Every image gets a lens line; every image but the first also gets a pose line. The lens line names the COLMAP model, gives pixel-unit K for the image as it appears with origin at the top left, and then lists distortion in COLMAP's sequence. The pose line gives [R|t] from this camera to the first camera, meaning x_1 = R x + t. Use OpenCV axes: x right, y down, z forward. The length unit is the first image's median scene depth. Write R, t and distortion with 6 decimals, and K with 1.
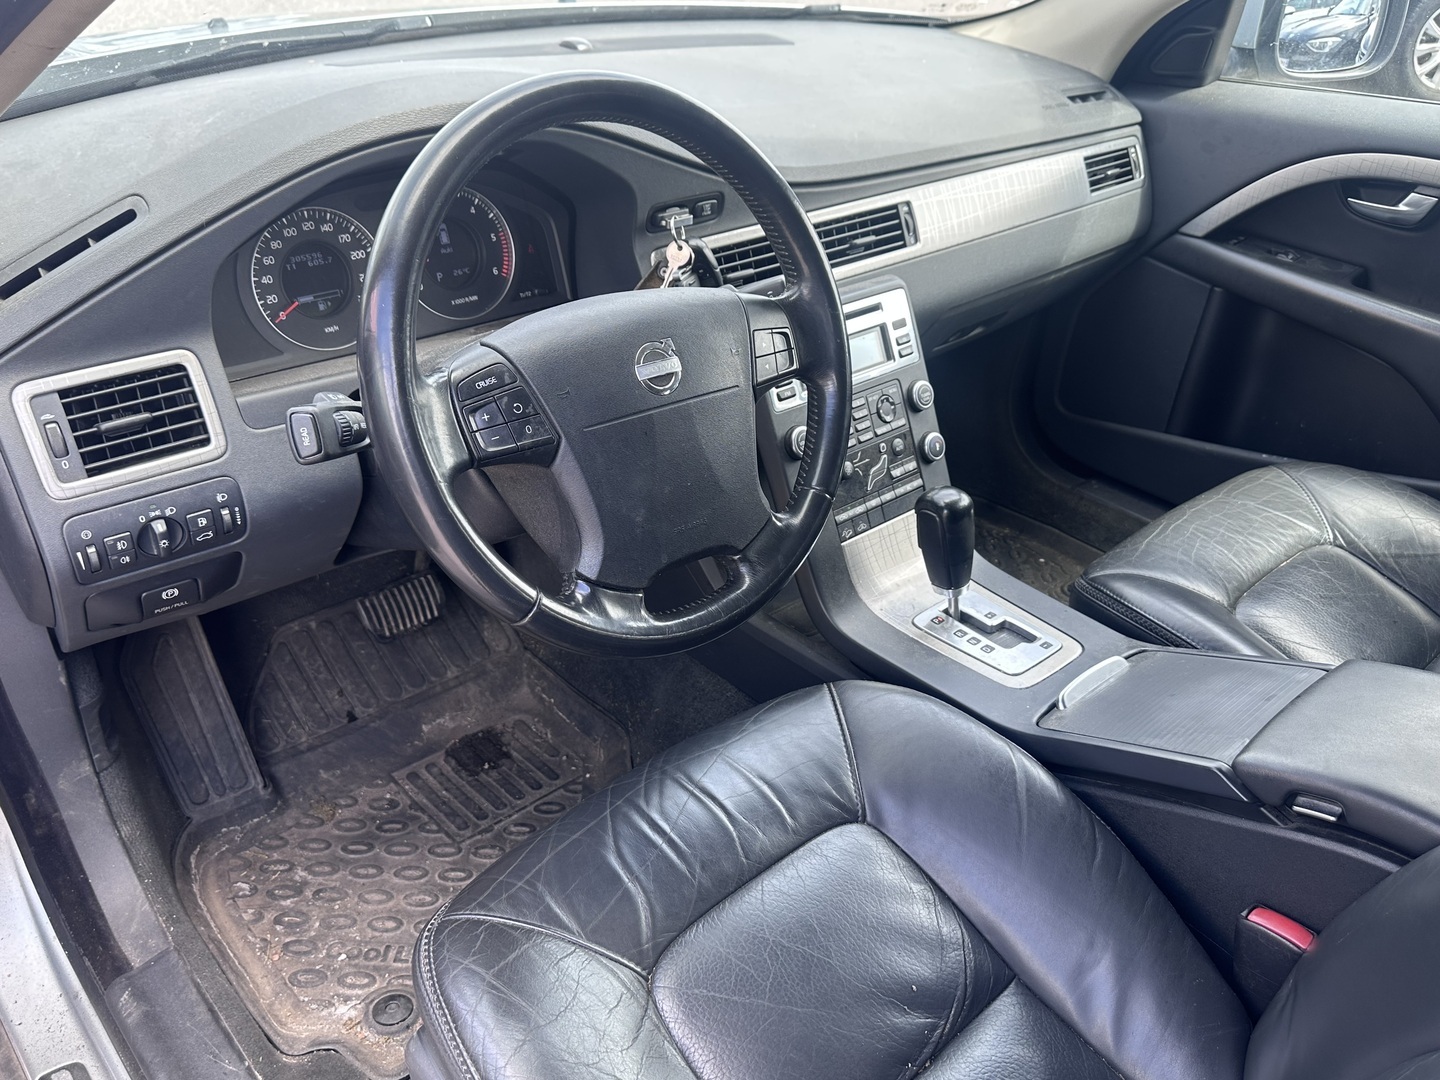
lens RADIAL K [[1200.0, 0, 720.0], [0, 1200.0, 540.0], [0, 0, 1]] dist [0.256224, -0.002474]
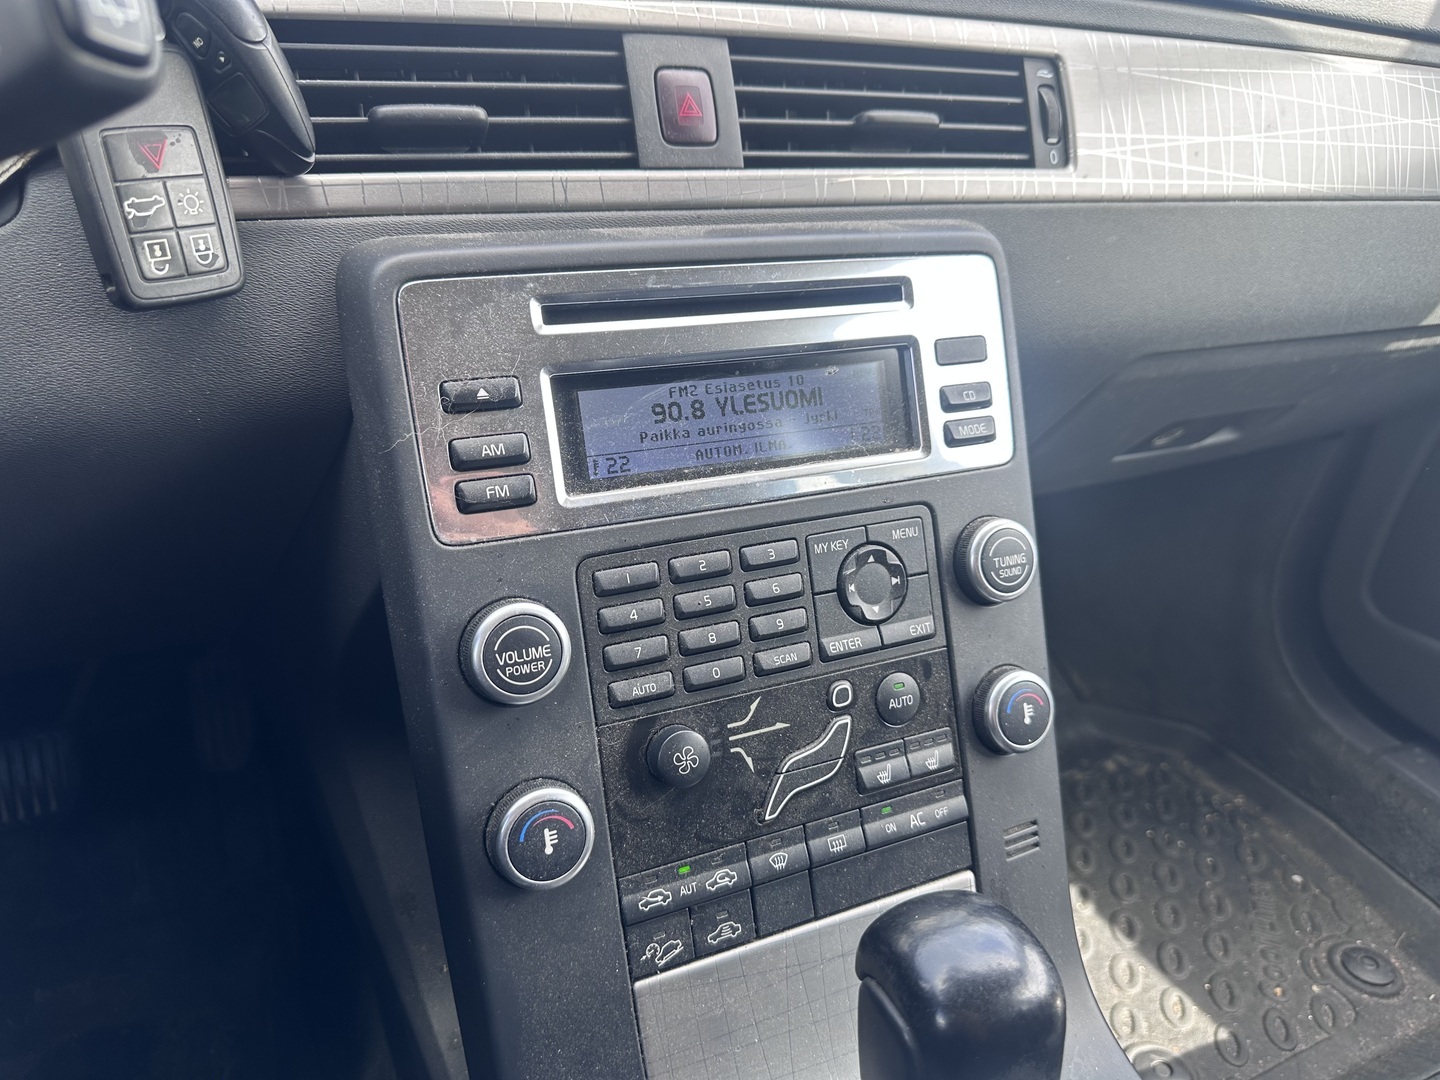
lens RADIAL K [[992.0, 0, 720.0], [0, 992.0, 540.0], [0, 0, 1]] dist [0.085172, -0.102337]
pose [[0.951021, 0.157095, -0.266232, 0.166528], [-0.174264, 0.983803, -0.041989, -0.099501], [0.255323, 0.086328, 0.962994, 0.708136]]
